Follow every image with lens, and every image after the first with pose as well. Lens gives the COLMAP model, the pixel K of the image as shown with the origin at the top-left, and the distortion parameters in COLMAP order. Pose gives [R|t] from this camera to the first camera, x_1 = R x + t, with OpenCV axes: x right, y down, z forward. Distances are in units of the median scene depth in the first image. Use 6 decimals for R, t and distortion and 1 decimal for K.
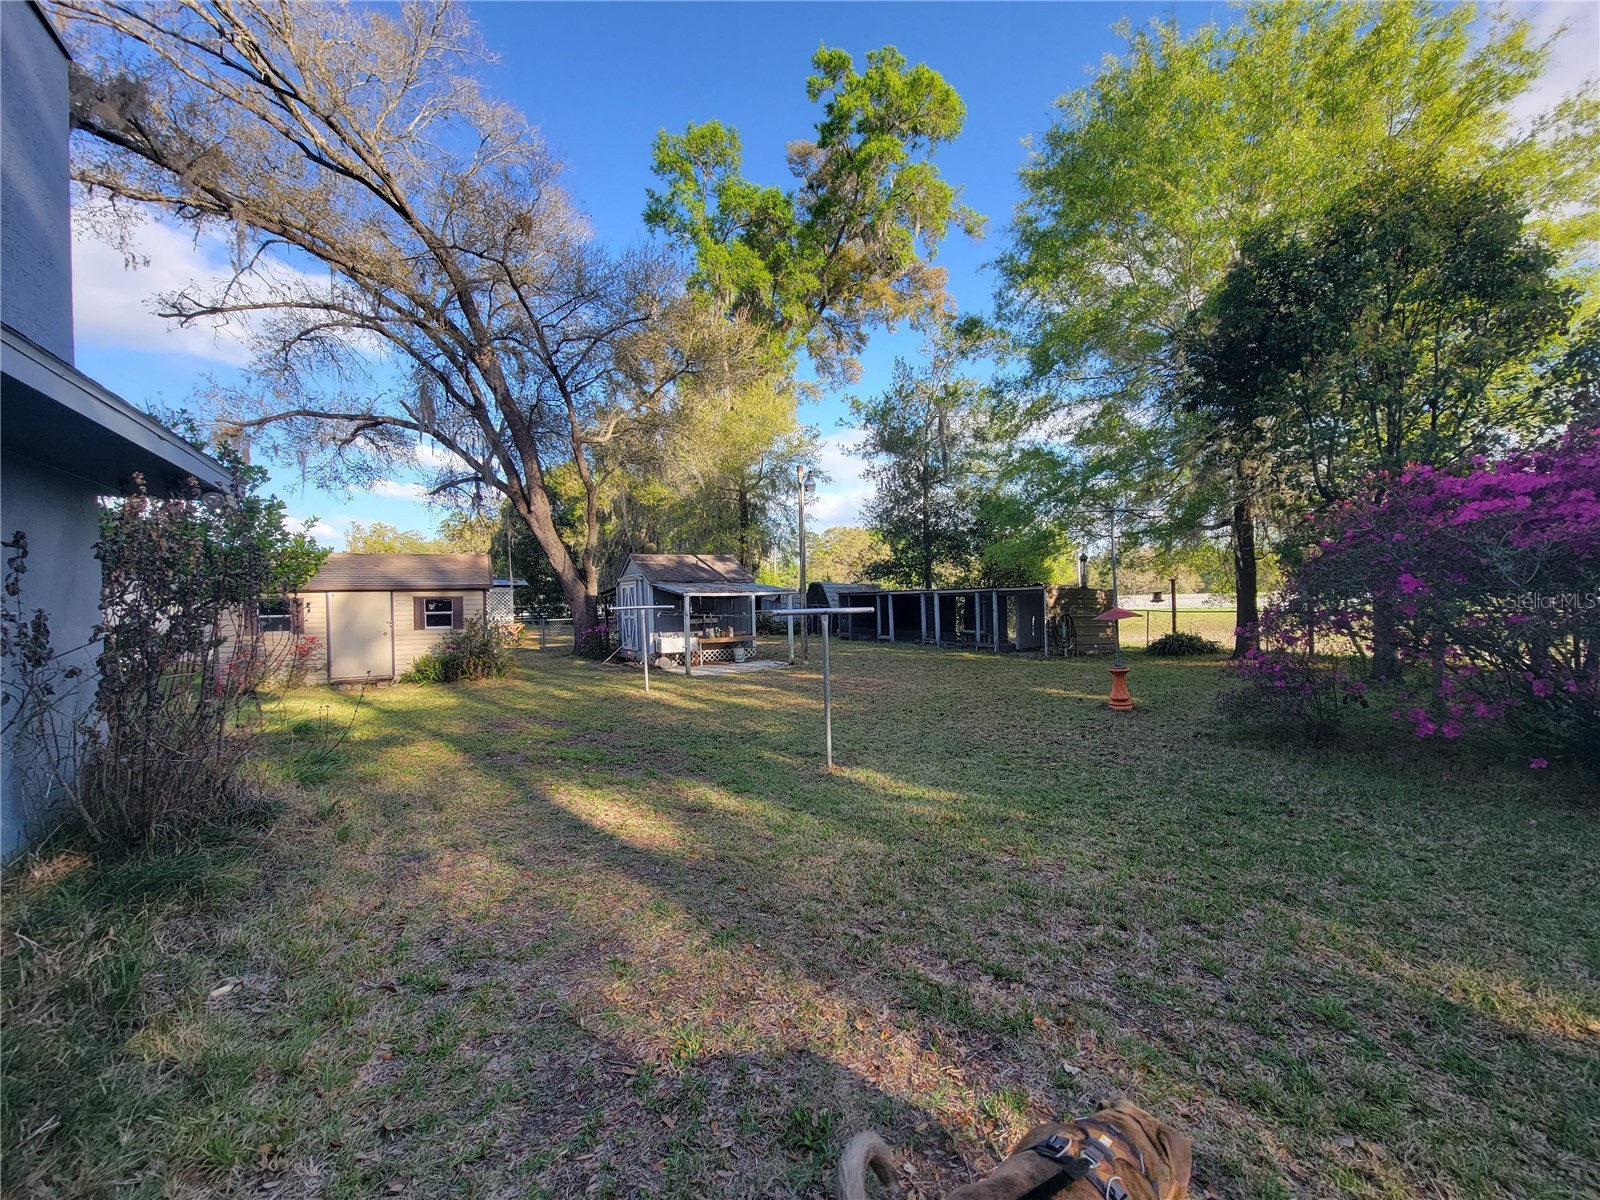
lens RADIAL K [[655.7, 0, 801.6], [0, 655.7, 608.1], [0, 0, 1]] dist [-0.002411, -0.000521]
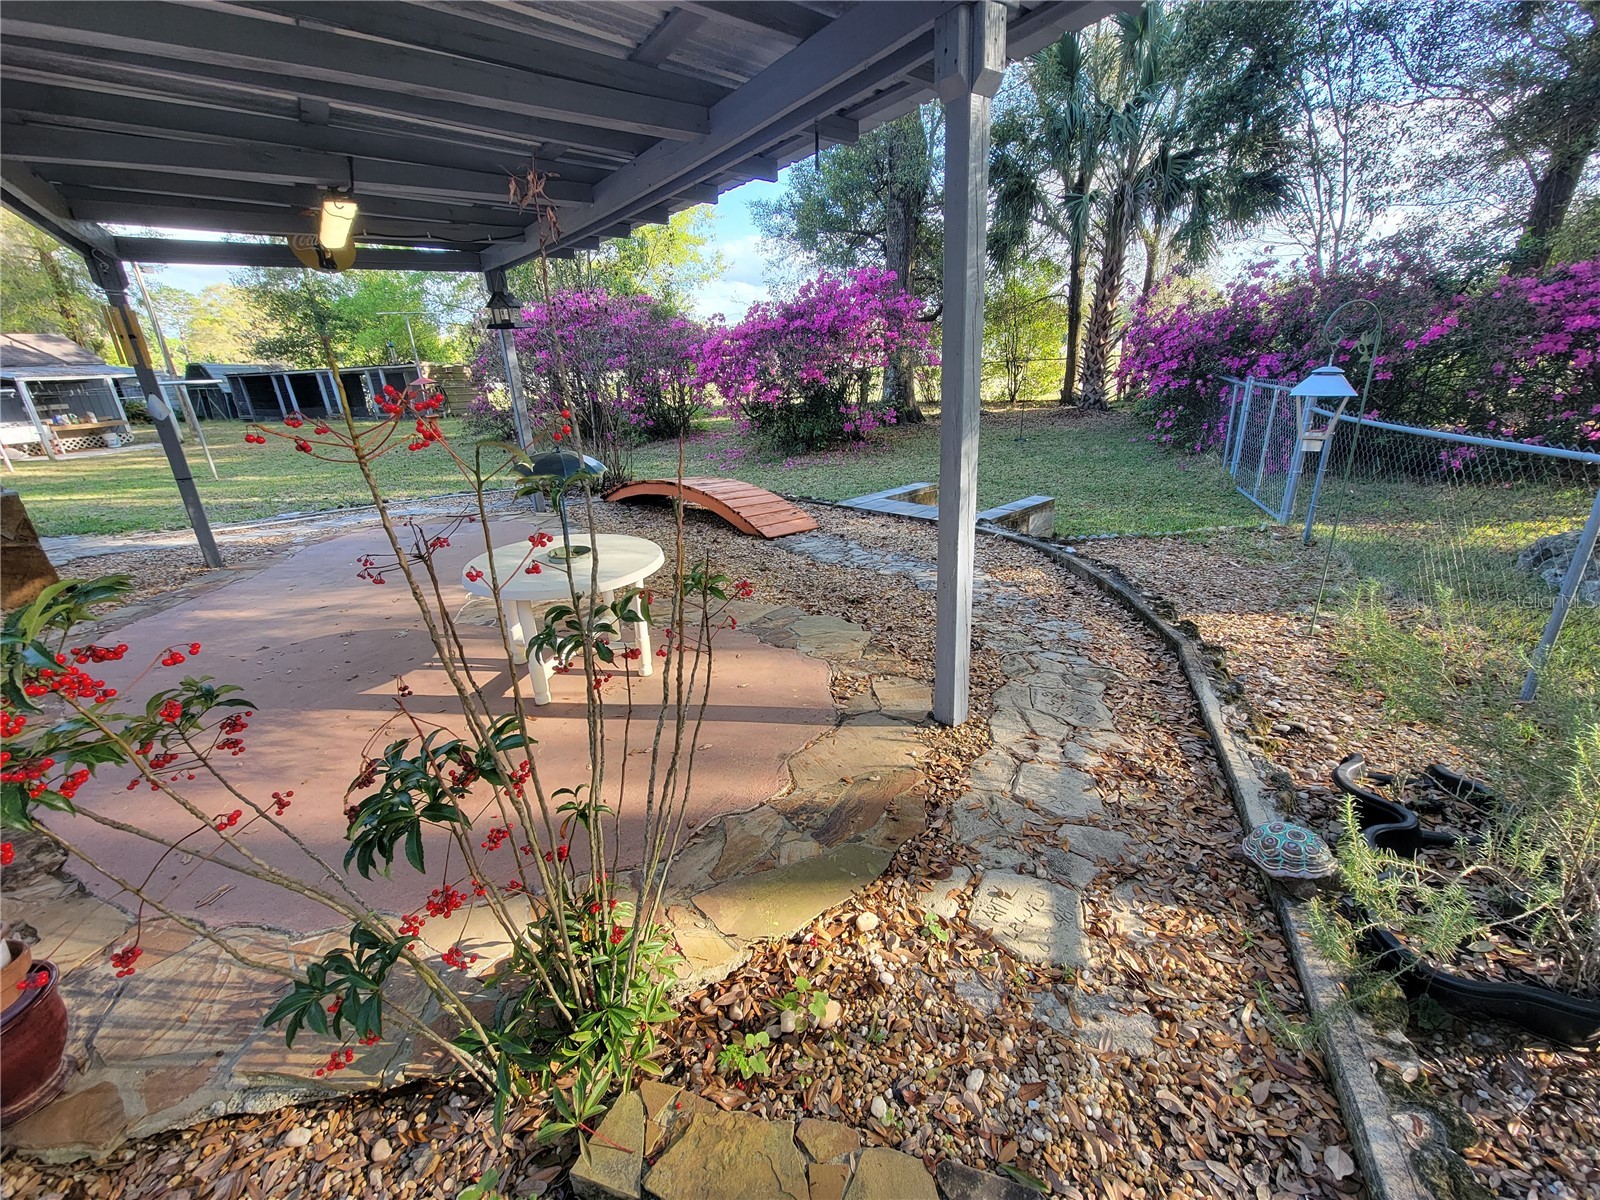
lens RADIAL K [[655.7, 0, 801.6], [0, 655.7, 608.1], [0, 0, 1]] dist [-0.002411, -0.000521]
pose [[0.752095, -0.241164, 0.613346, 0.026487], [0.032997, 0.943257, 0.330421, 0.016371], [-0.658228, -0.228269, 0.717376, -0.507898]]
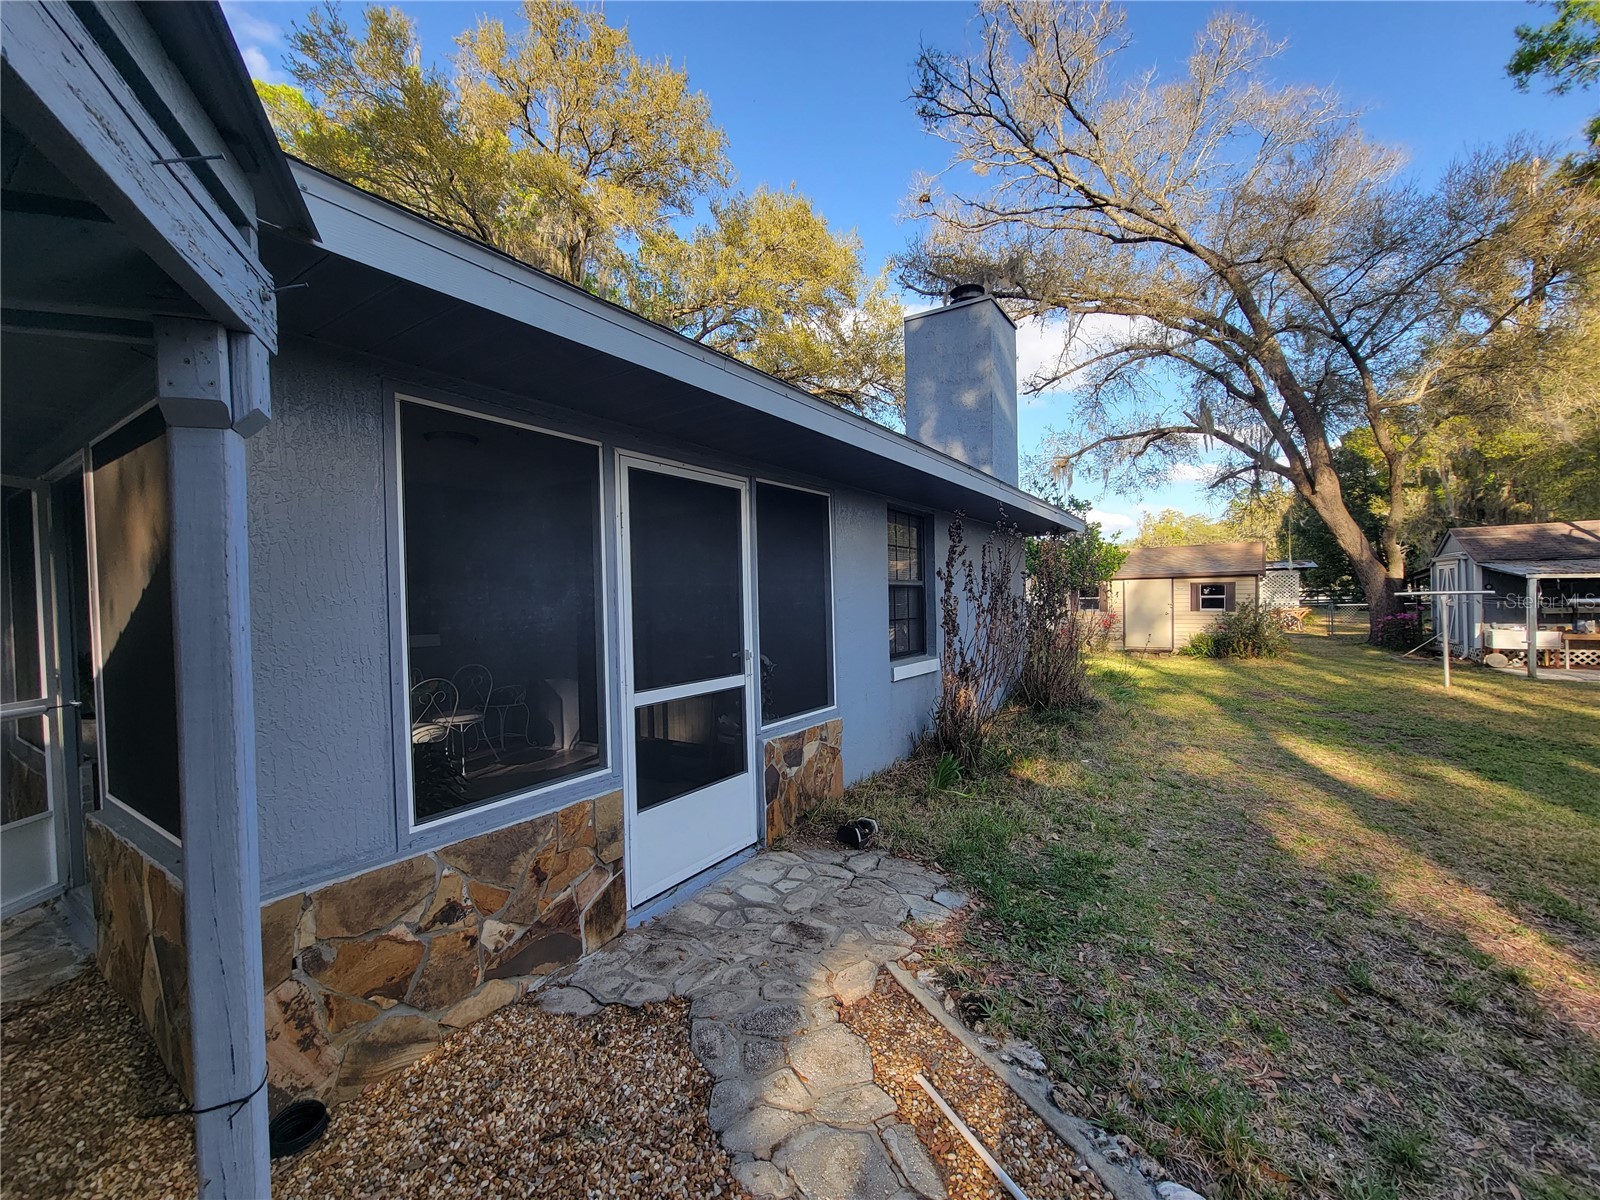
lens RADIAL K [[655.7, 0, 801.6], [0, 655.7, 608.1], [0, 0, 1]] dist [-0.002411, -0.000521]
pose [[0.470260, 0.024421, -0.882190, 0.091737], [-0.000464, 0.999624, 0.027425, -0.003235], [0.882528, -0.012488, 0.470094, -0.131633]]
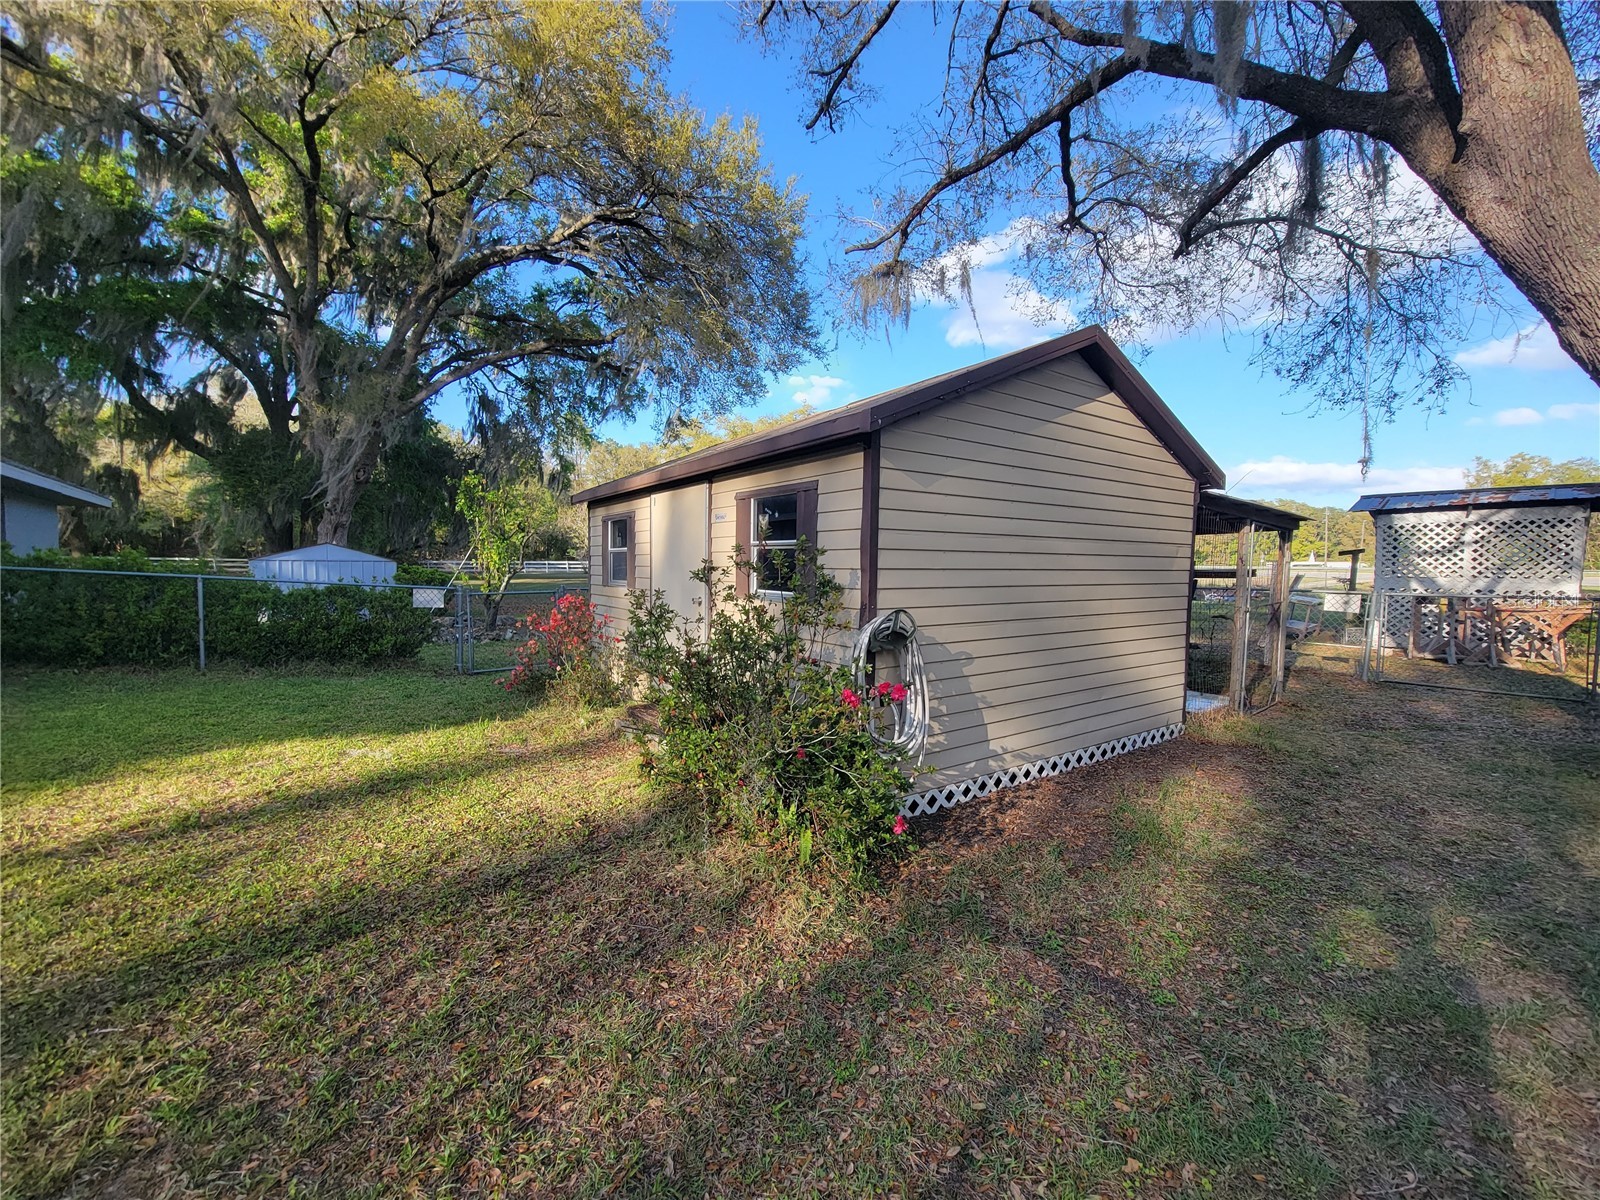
lens RADIAL K [[655.7, 0, 801.6], [0, 655.7, 608.1], [0, 0, 1]] dist [-0.002411, -0.000521]
pose [[0.146269, 0.083535, -0.985712, -0.216179], [-0.024193, 0.996432, 0.080854, 0.009927], [0.988949, 0.012021, 0.147768, 0.791040]]
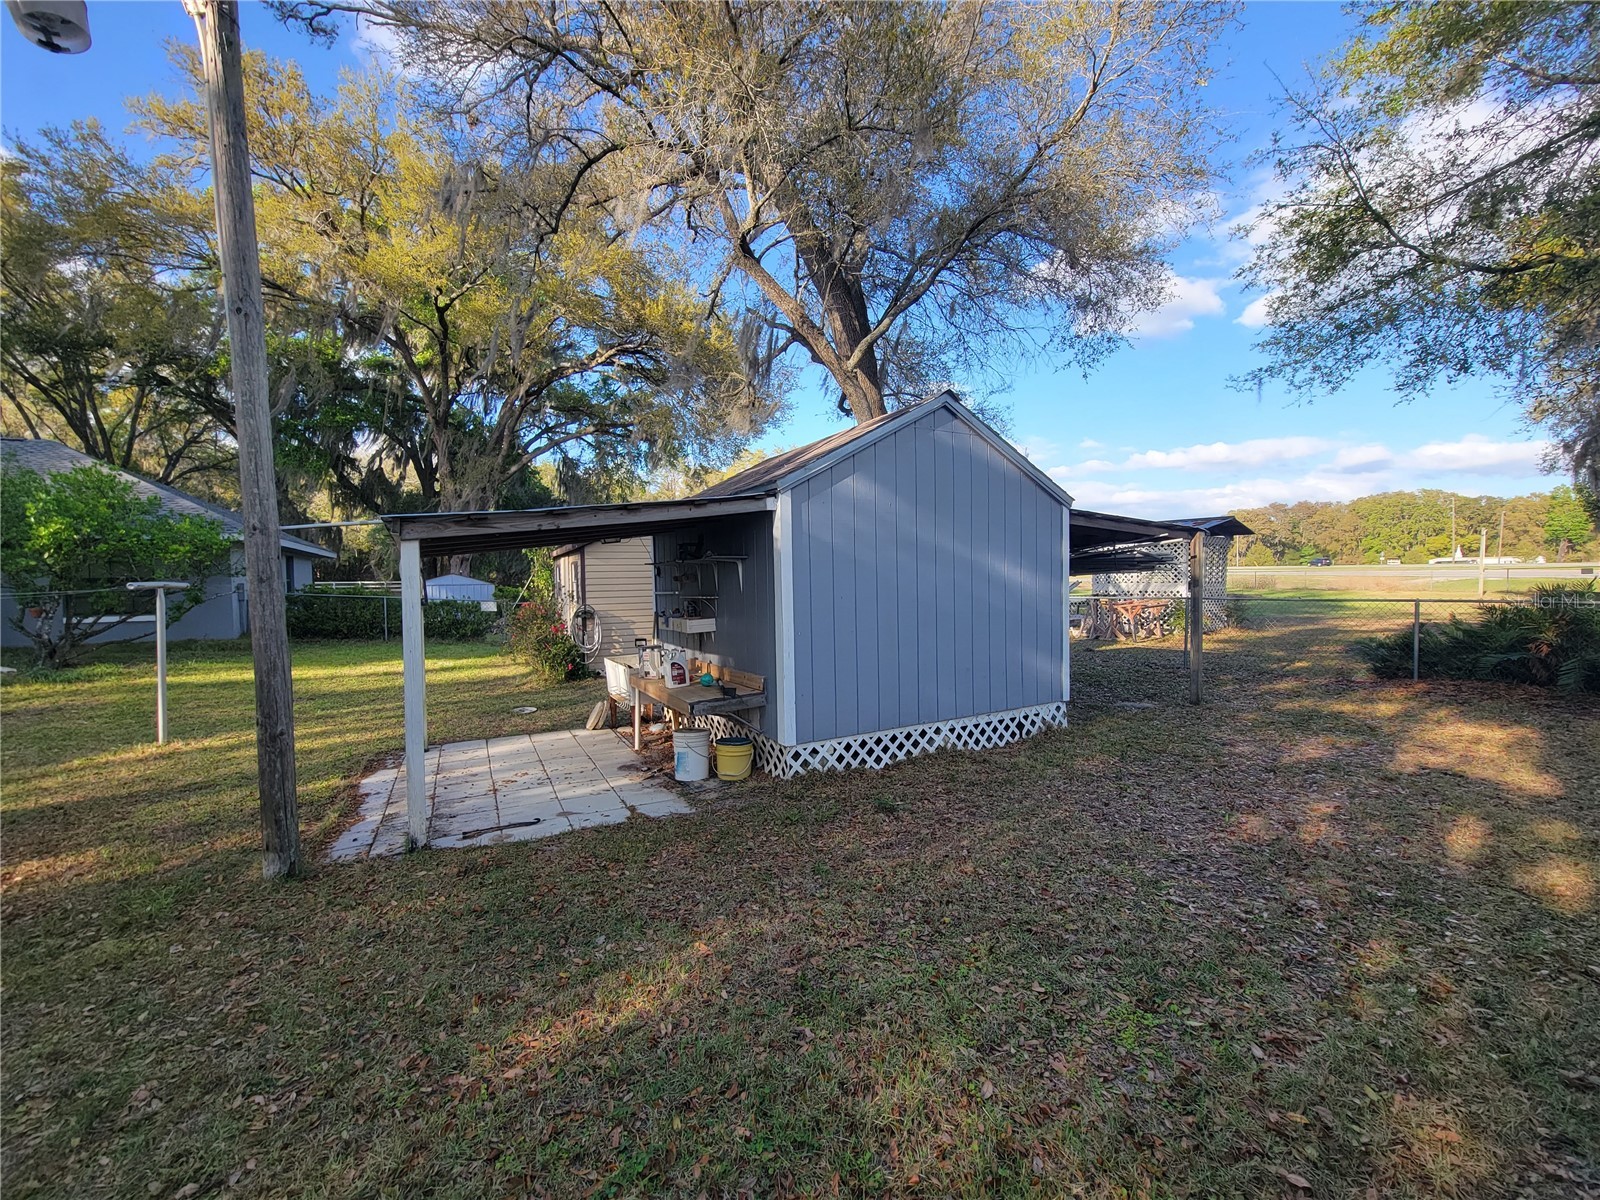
lens RADIAL K [[655.7, 0, 801.6], [0, 655.7, 608.1], [0, 0, 1]] dist [-0.002411, -0.000521]
pose [[-0.015535, 0.068387, -0.997538, 0.176339], [0.001450, 0.997659, 0.068373, -0.011265], [0.999878, -0.000385, -0.015598, 1.041413]]
